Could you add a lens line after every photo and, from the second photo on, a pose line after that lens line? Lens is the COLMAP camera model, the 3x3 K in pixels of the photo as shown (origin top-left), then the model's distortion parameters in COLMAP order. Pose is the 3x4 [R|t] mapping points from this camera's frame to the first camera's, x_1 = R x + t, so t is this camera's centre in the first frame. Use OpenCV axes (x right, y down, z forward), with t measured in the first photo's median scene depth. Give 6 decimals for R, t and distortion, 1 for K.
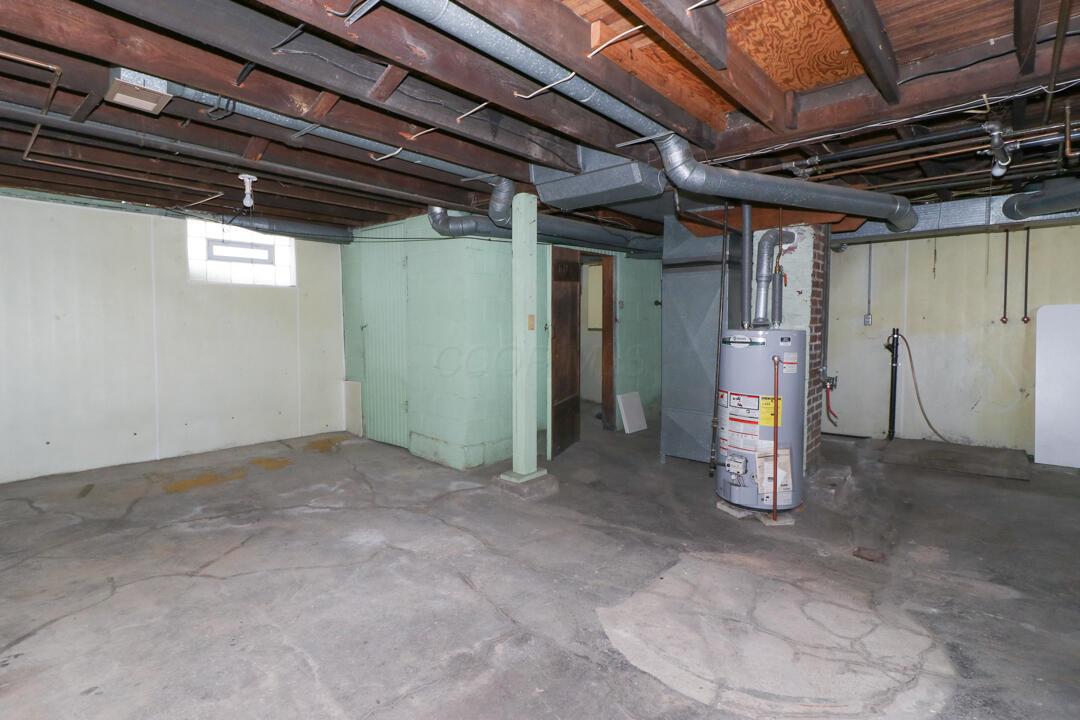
lens RADIAL K [[518.1, 0, 540.1], [0, 518.1, 338.3], [0, 0, 1]] dist [-0.000747, 0.000002]
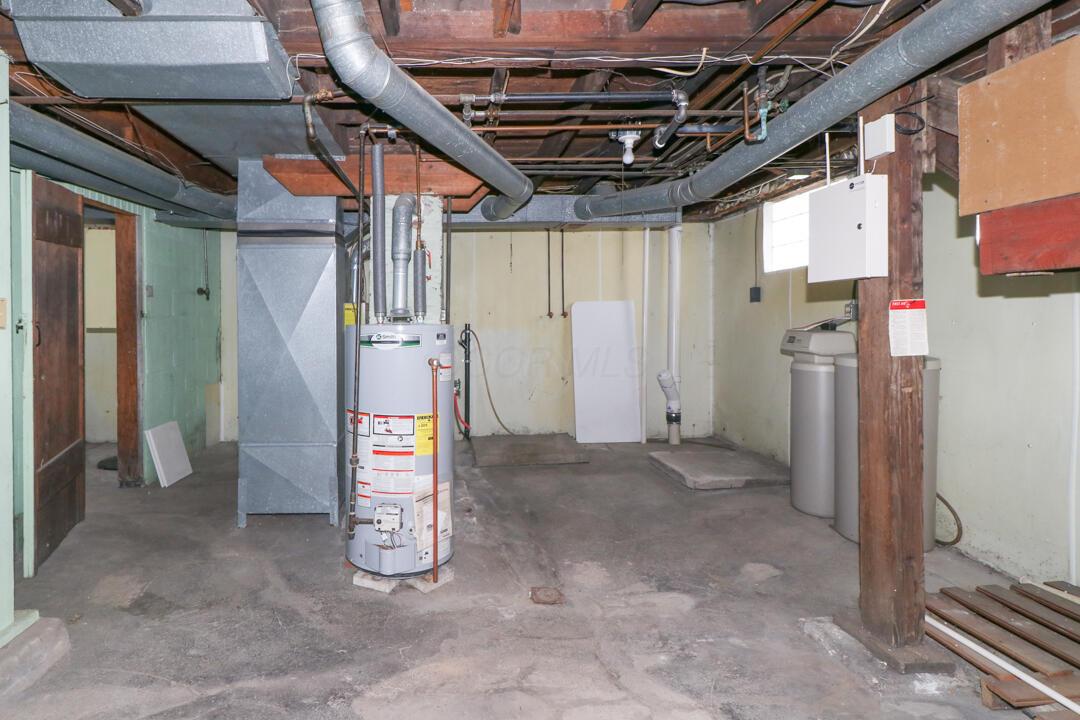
lens RADIAL K [[631.1, 0, 539.9], [0, 631.1, 320.0], [0, 0, 1]] dist [0.004213, 0.002609]
pose [[0.743754, -0.007341, 0.668413, -0.031412], [0.026970, 0.999455, -0.019034, -0.000249], [-0.667909, 0.032184, 0.743547, 0.201770]]
